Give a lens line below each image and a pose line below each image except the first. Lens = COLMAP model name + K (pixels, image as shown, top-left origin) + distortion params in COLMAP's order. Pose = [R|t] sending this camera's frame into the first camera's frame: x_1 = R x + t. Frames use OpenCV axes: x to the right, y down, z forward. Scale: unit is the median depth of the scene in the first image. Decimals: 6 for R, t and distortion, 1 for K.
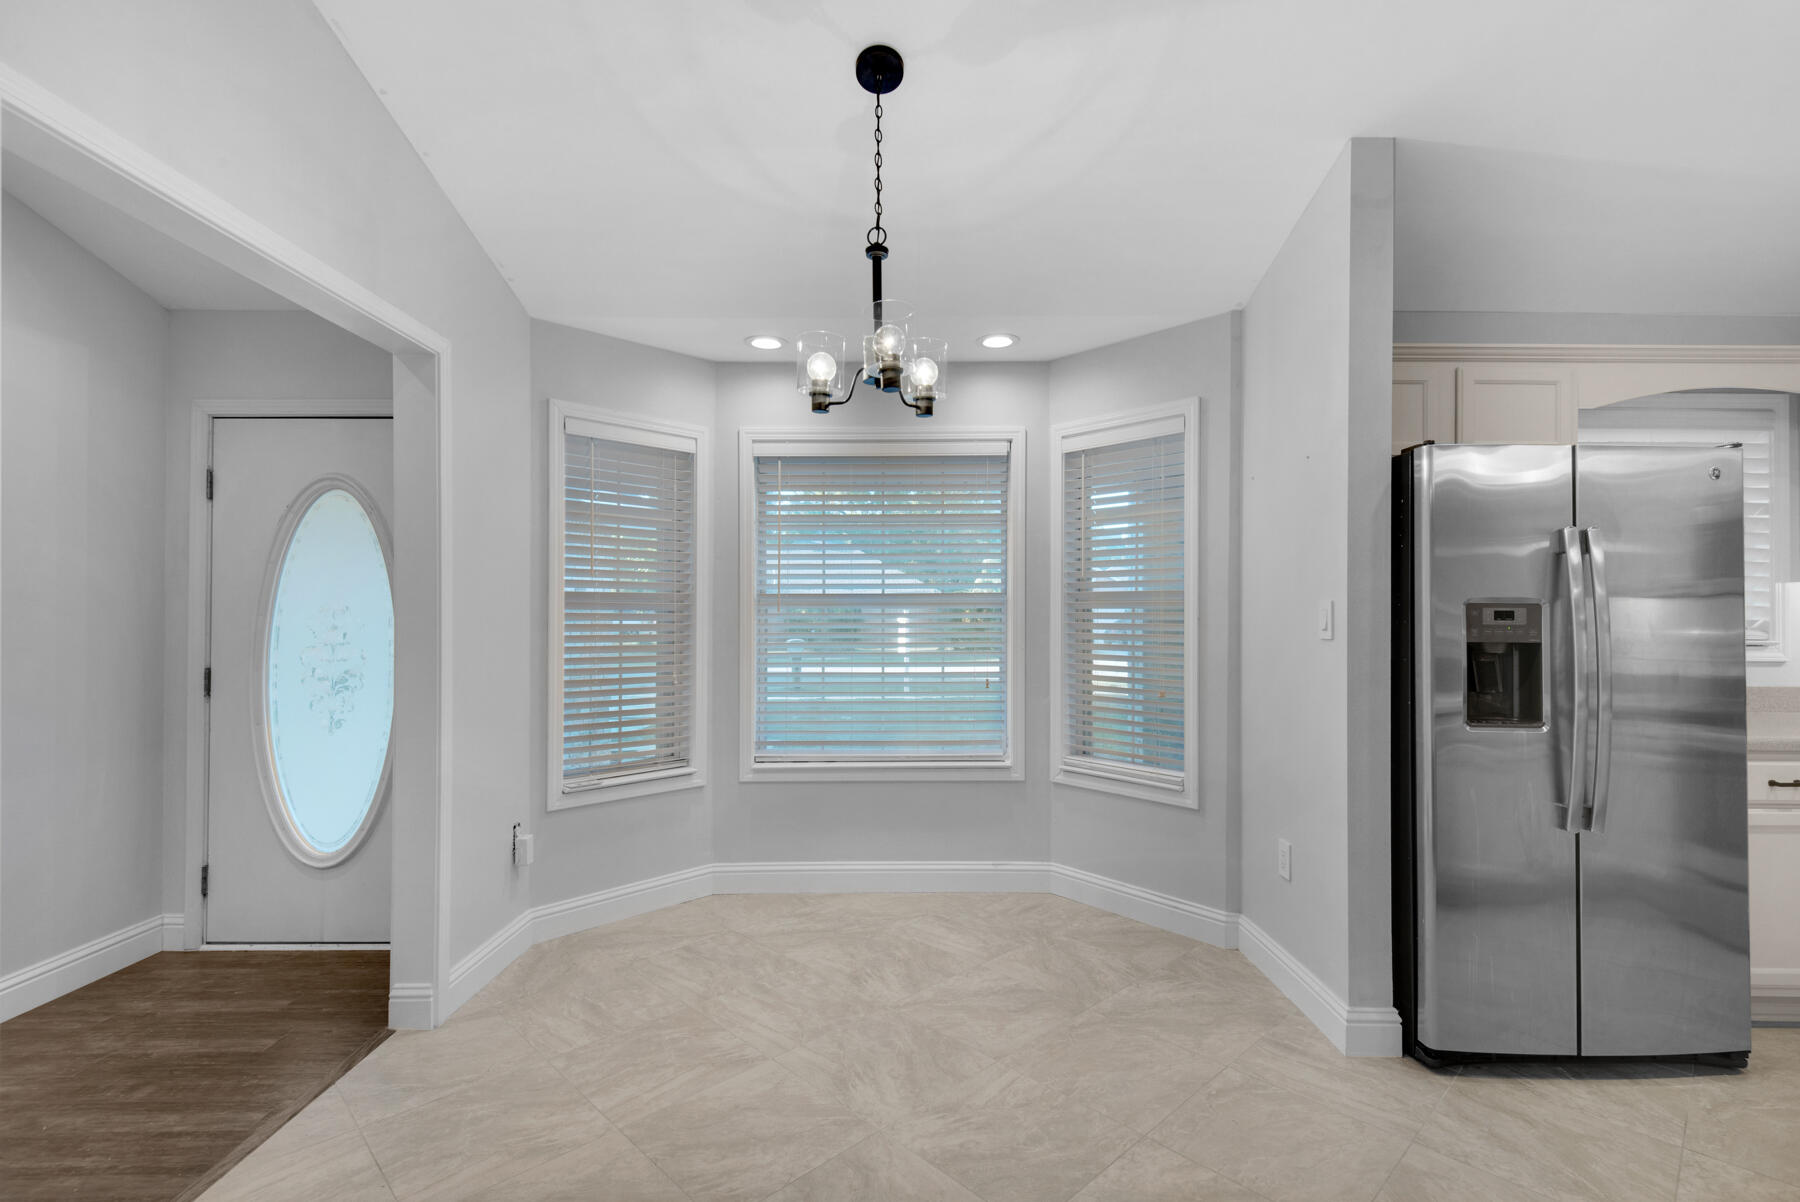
lens RADIAL K [[827.7, 0, 889.8], [0, 827.7, 604.5], [0, 0, 1]] dist [0.026771, -0.013090]
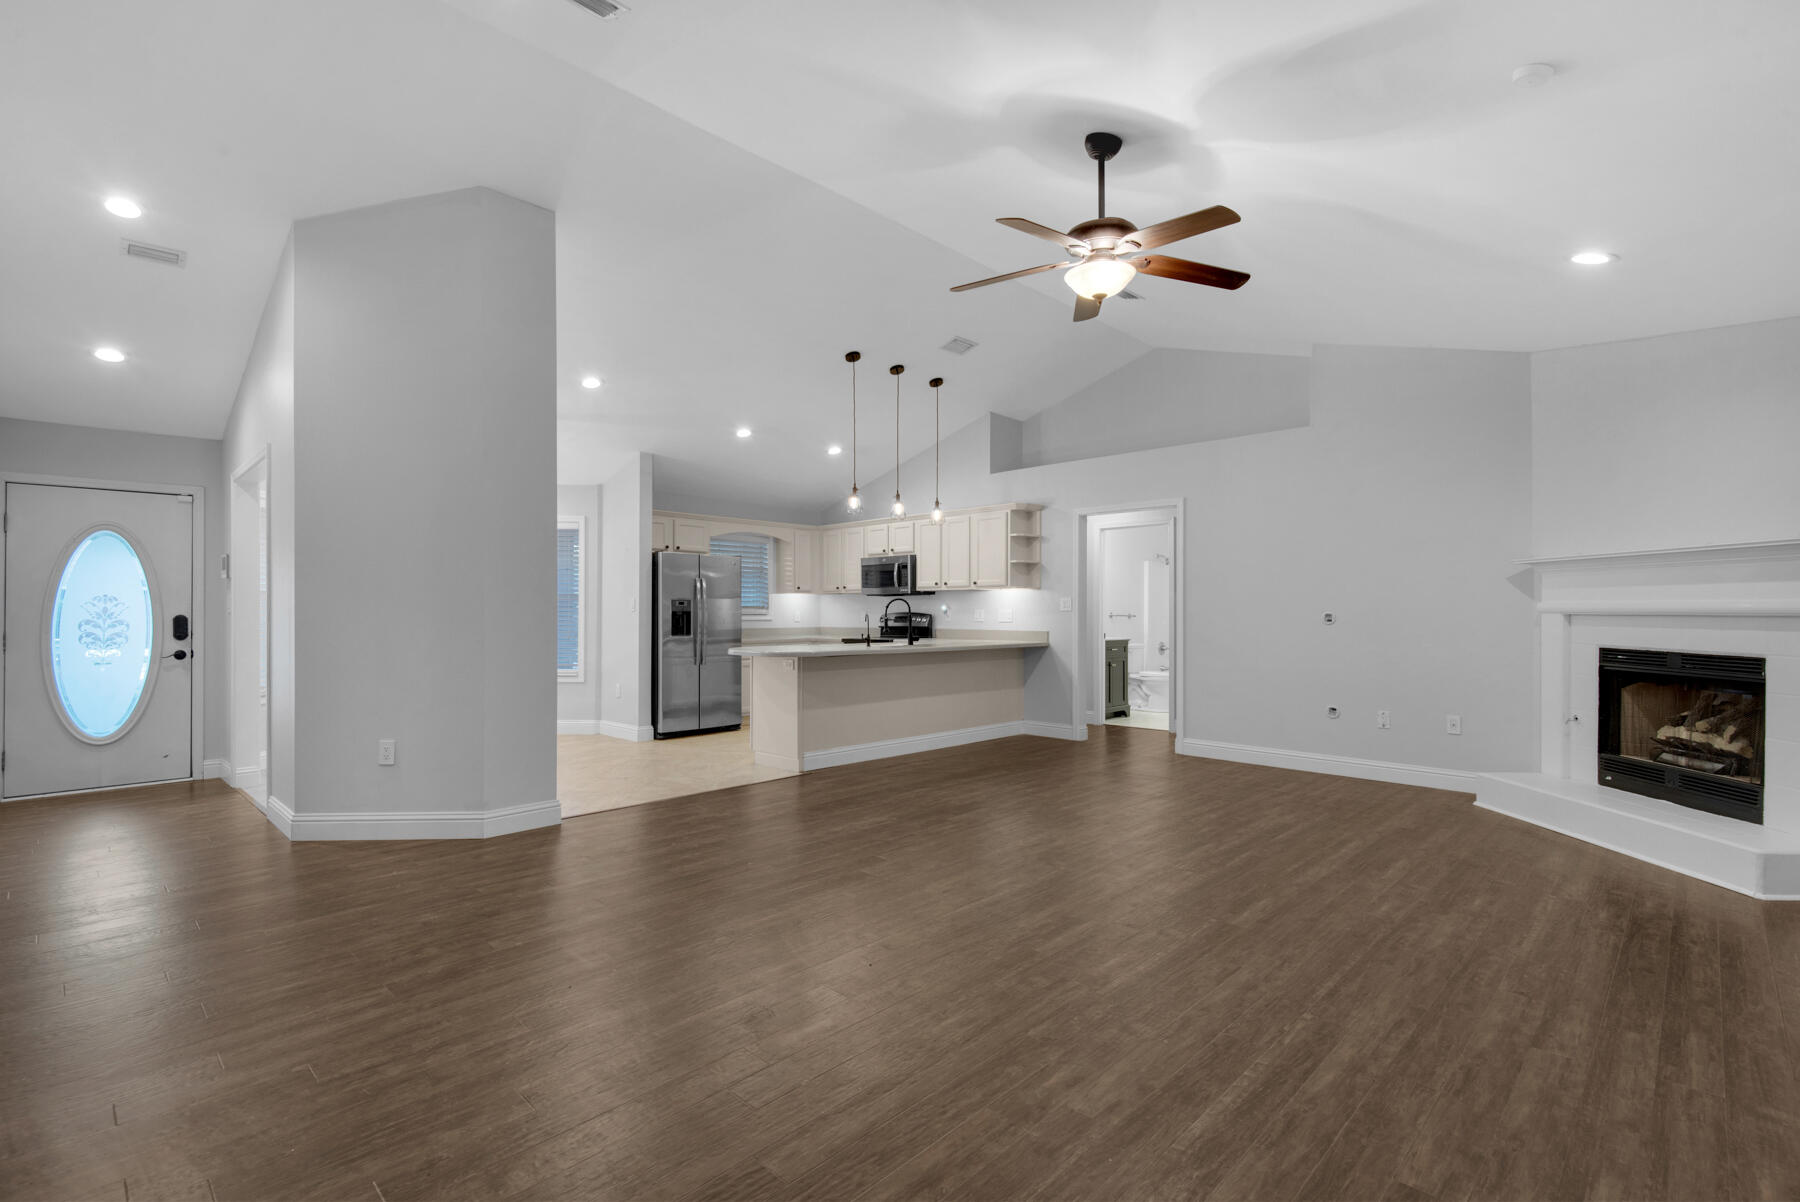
lens RADIAL K [[827.7, 0, 901.0], [0, 827.7, 609.5], [0, 0, 1]] dist [0.026771, -0.013090]
pose [[0.692474, -0.000226, 0.721443, -0.882788], [-0.004290, 0.999981, 0.004431, 0.015959], [-0.721430, -0.006163, 0.692460, -1.619322]]
